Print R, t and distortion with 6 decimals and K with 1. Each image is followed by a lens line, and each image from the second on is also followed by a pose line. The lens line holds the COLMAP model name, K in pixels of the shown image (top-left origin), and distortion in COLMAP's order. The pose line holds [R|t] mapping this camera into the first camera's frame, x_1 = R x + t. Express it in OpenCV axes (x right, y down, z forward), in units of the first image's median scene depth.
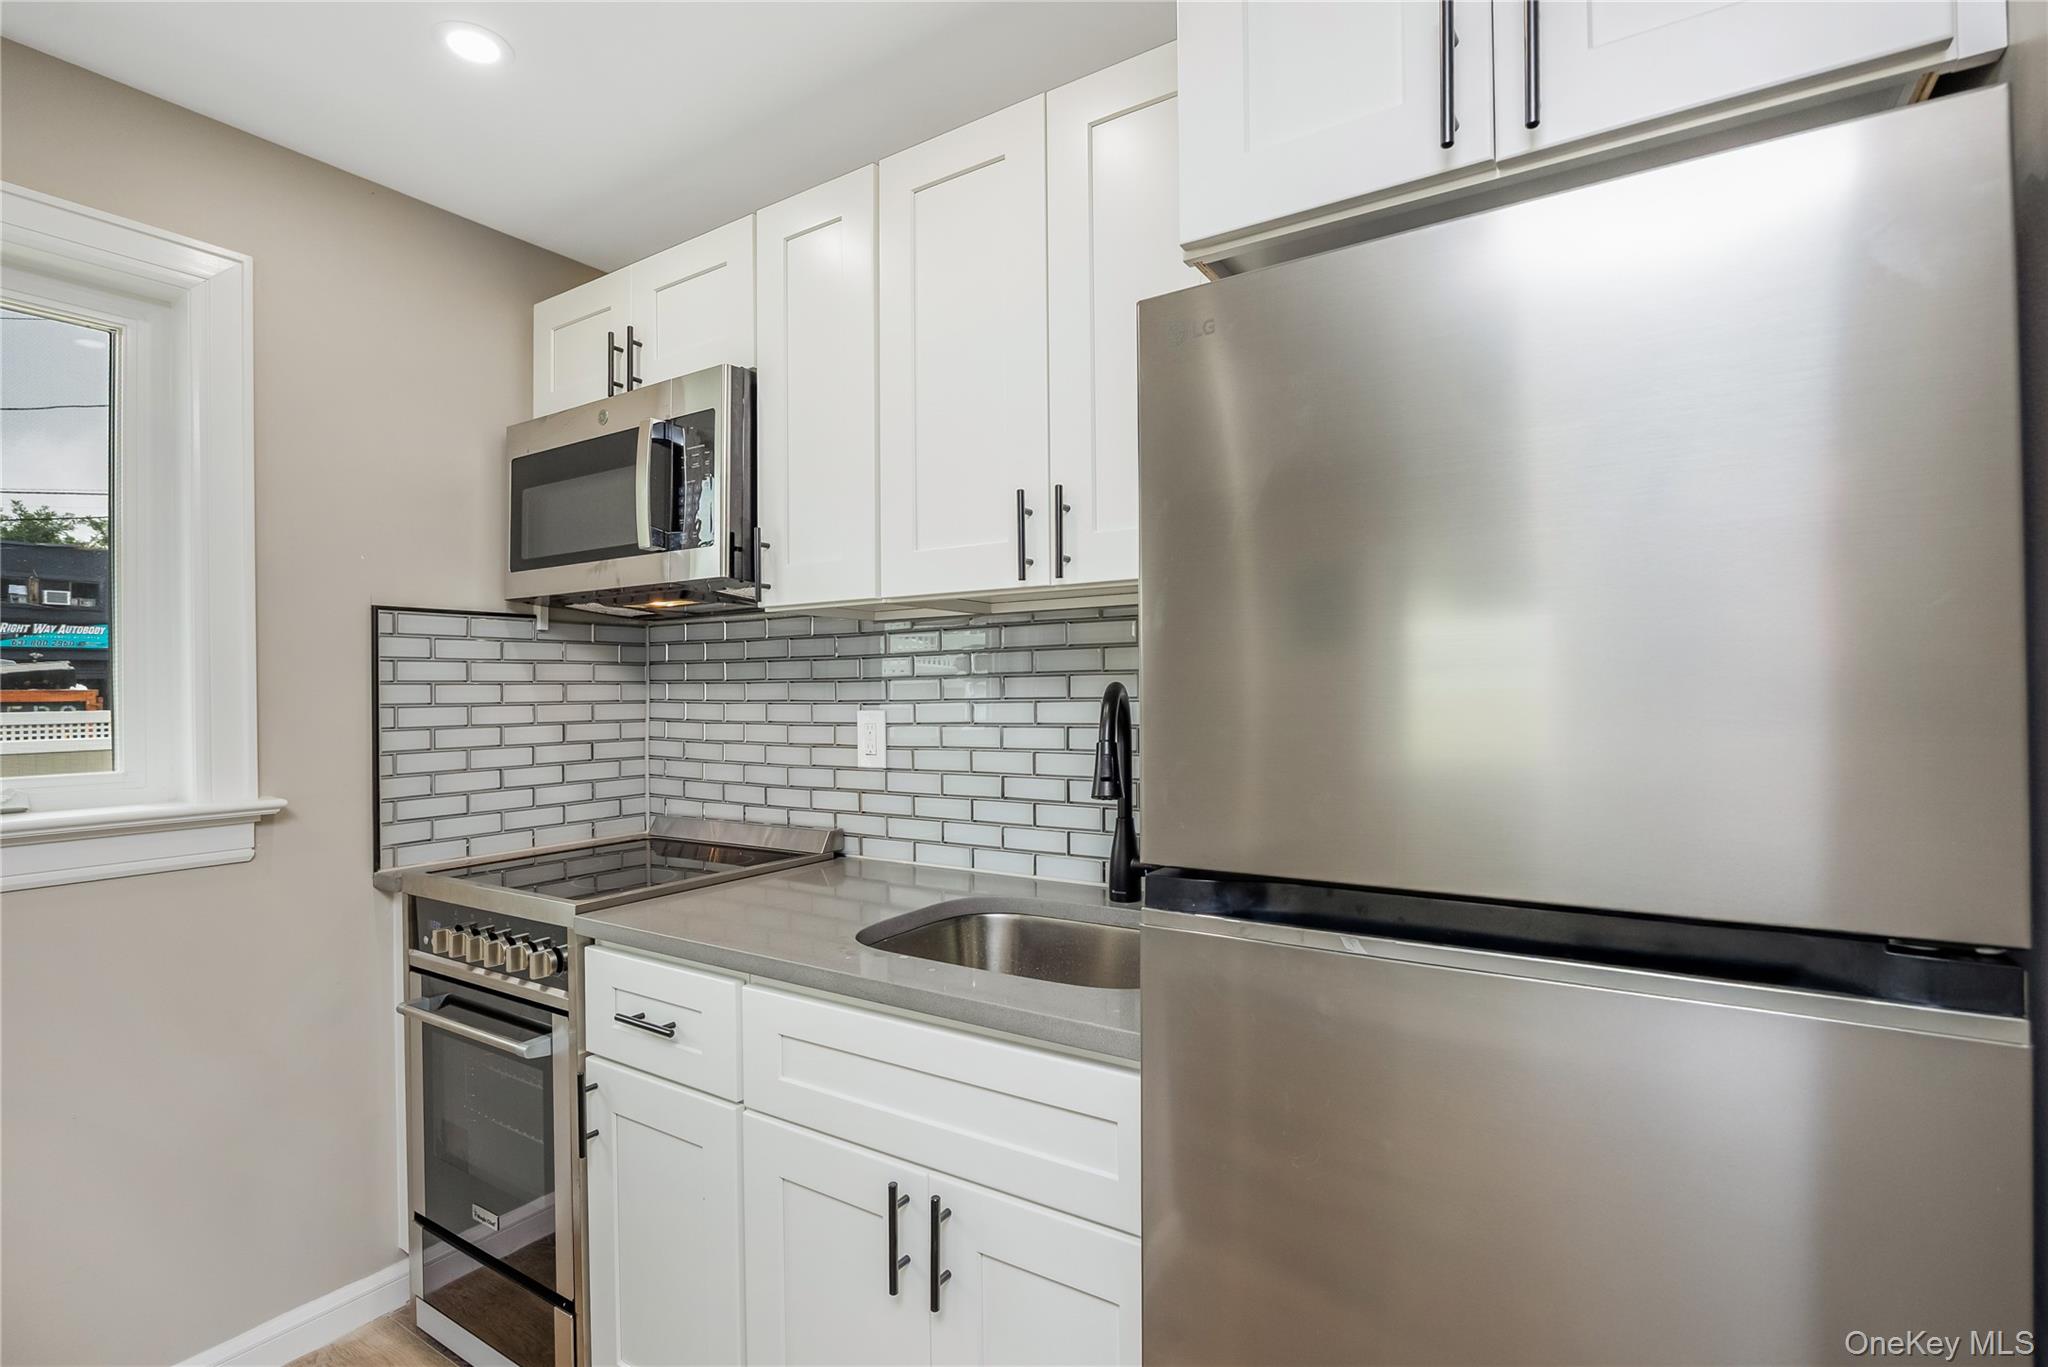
lens RADIAL K [[965.1, 0, 1024.0], [0, 965.1, 683.5], [0, 0, 1]] dist [0.000110, -0.000048]
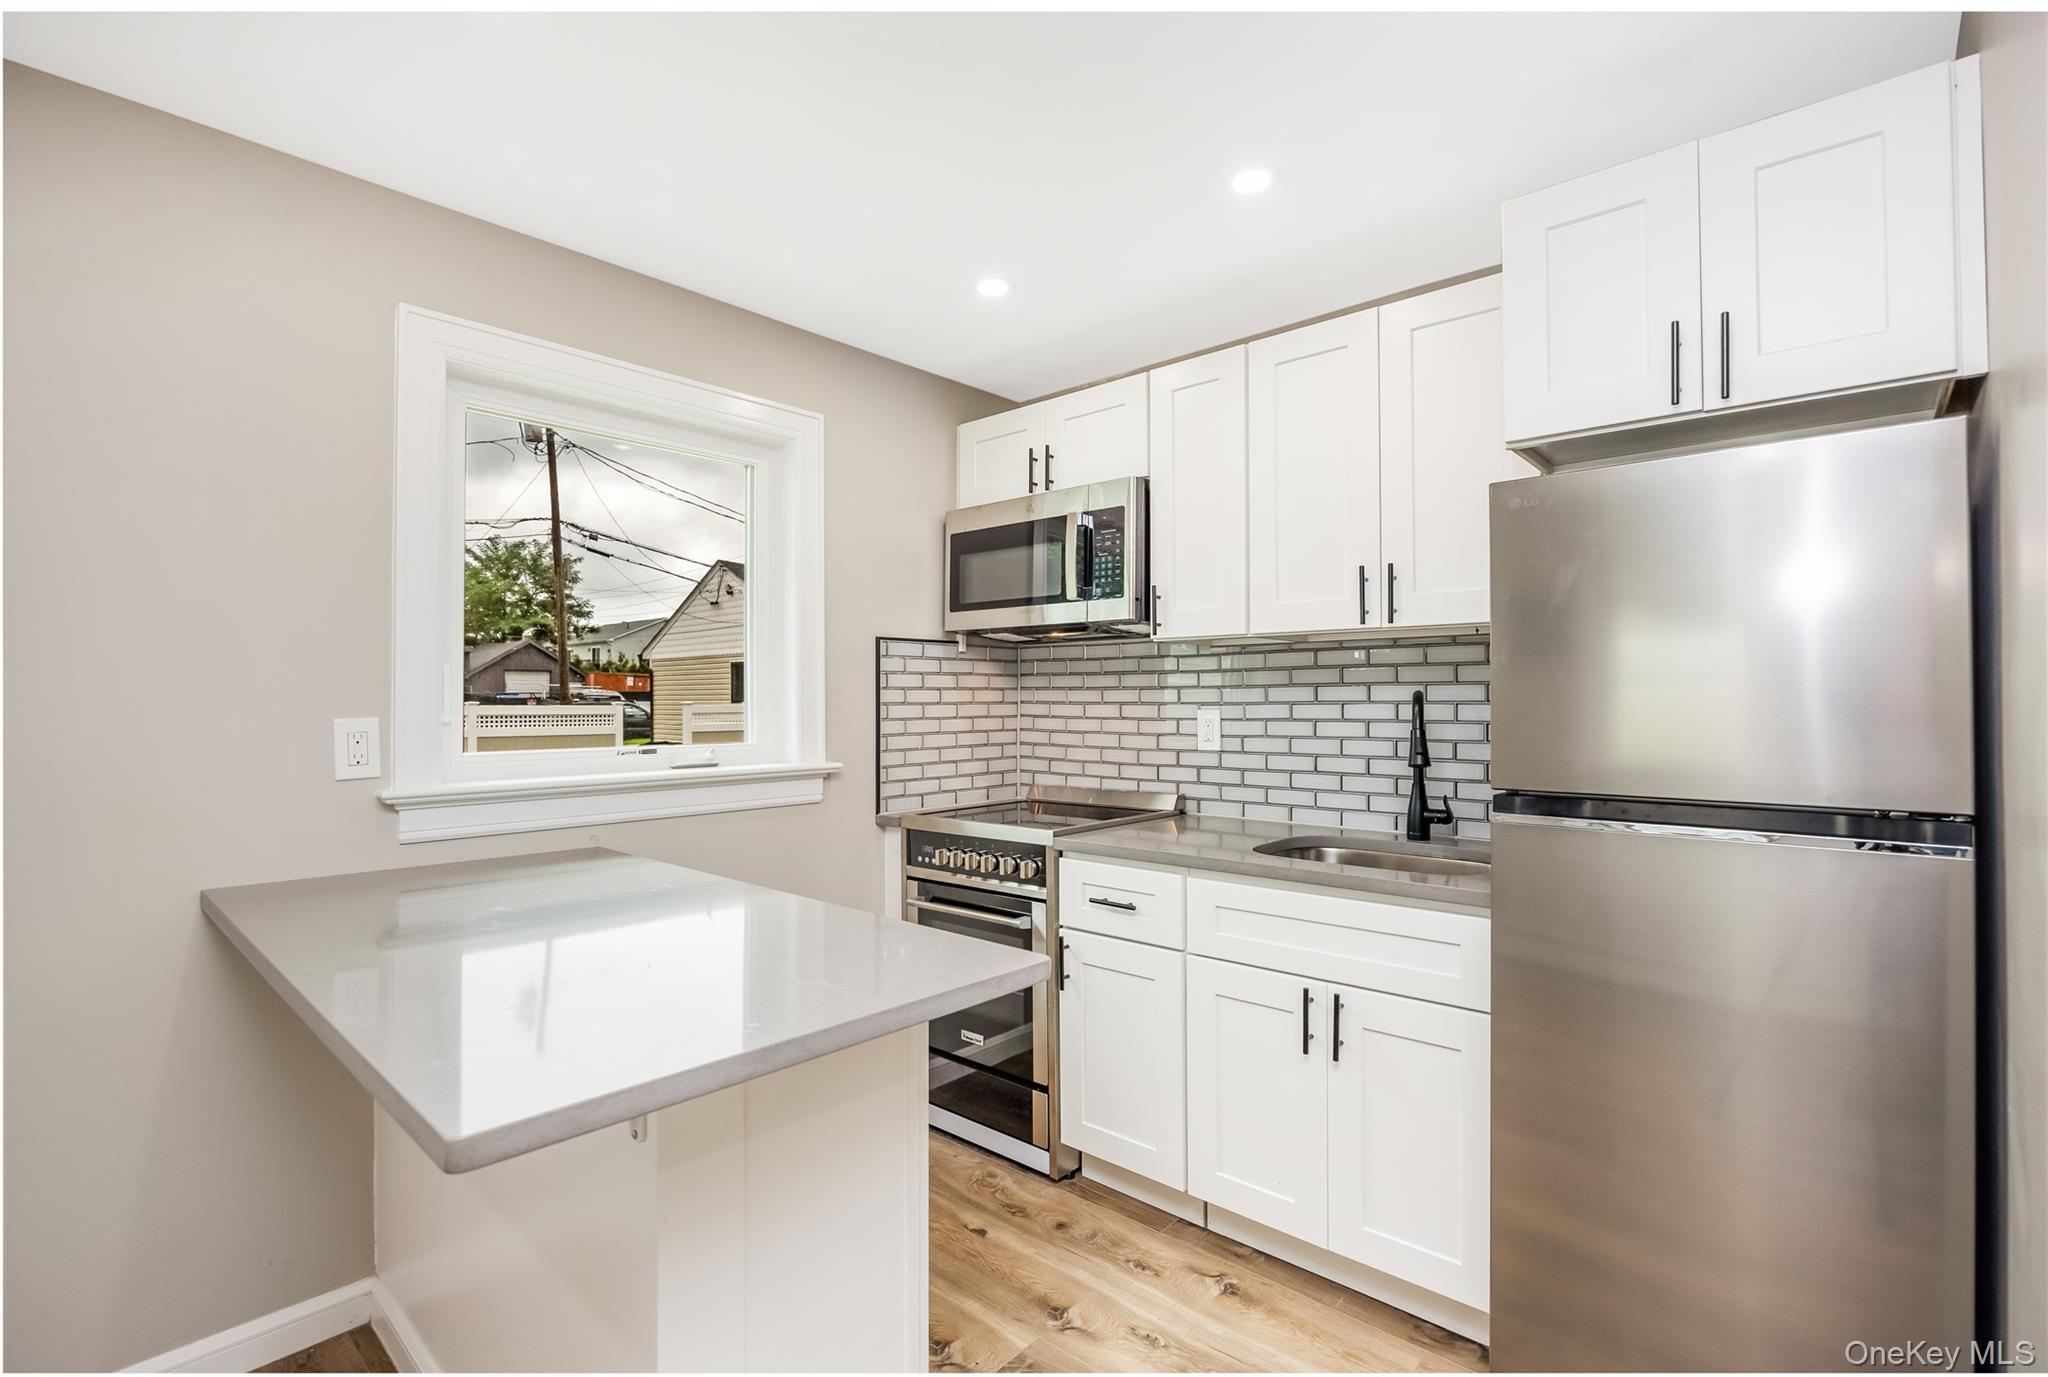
lens RADIAL K [[954.1, 0, 1024.0], [0, 954.1, 688.5], [0, 0, 1]] dist [-0.001135, 0.000046]
pose [[0.988729, 0.005005, -0.149634, -0.226830], [-0.005406, 0.999983, -0.002271, 0.001762], [0.149620, 0.003055, 0.988739, -0.433735]]
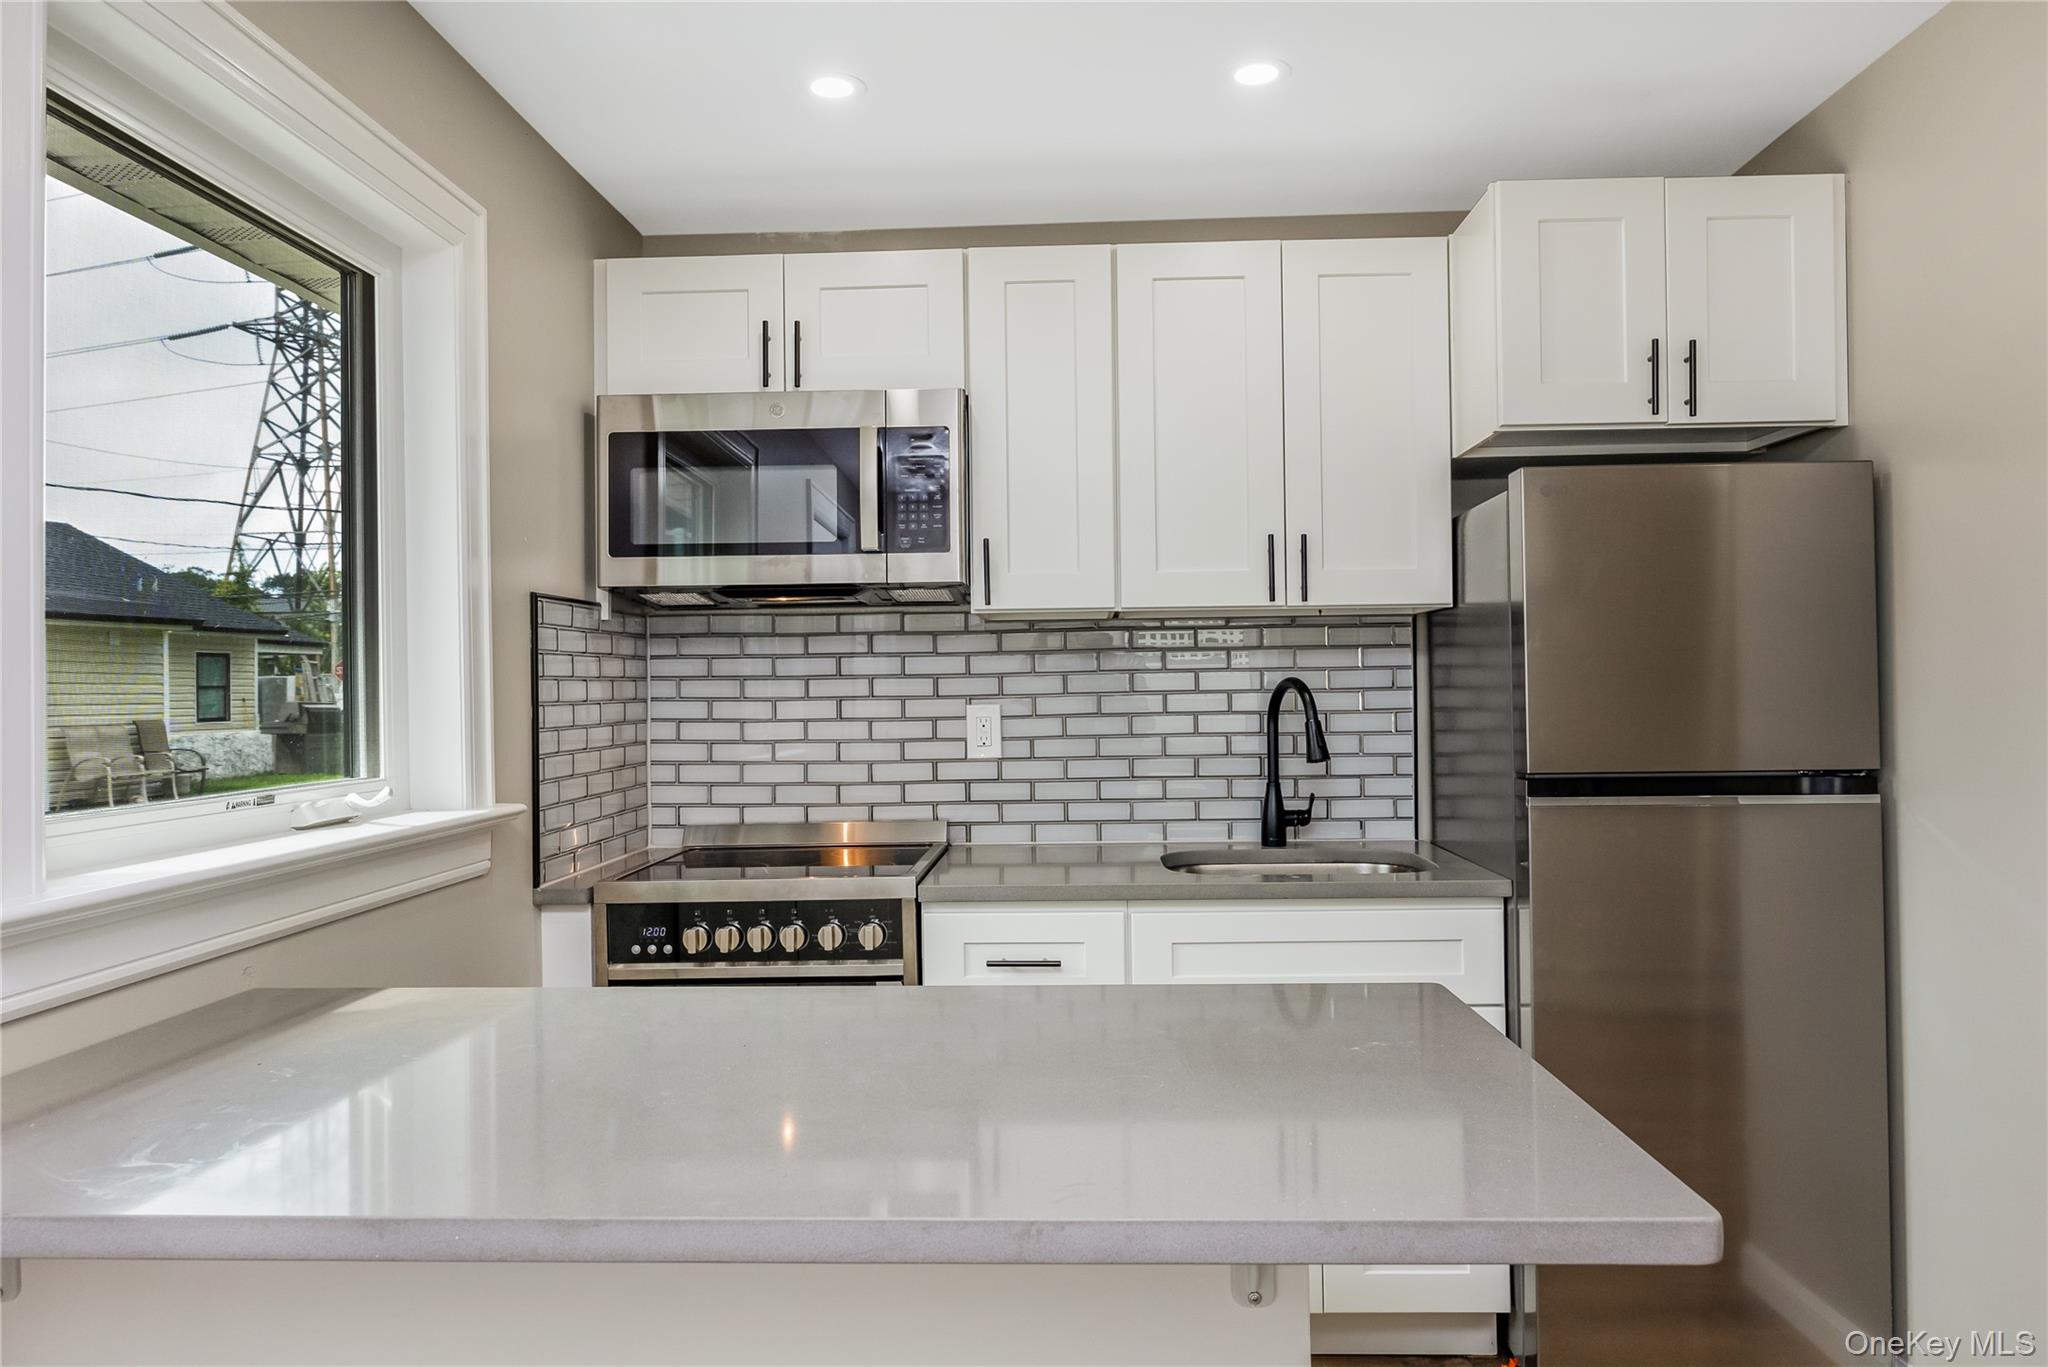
lens RADIAL K [[1390.2, 0, 1024.0], [0, 1390.2, 683.5], [0, 0, 1]] dist [-0.004088, -0.000929]
pose [[0.855635, -0.001666, 0.517576, -0.957931], [0.002766, 0.999995, -0.001354, 0.007178], [-0.517572, 0.002590, 0.855636, -0.351644]]
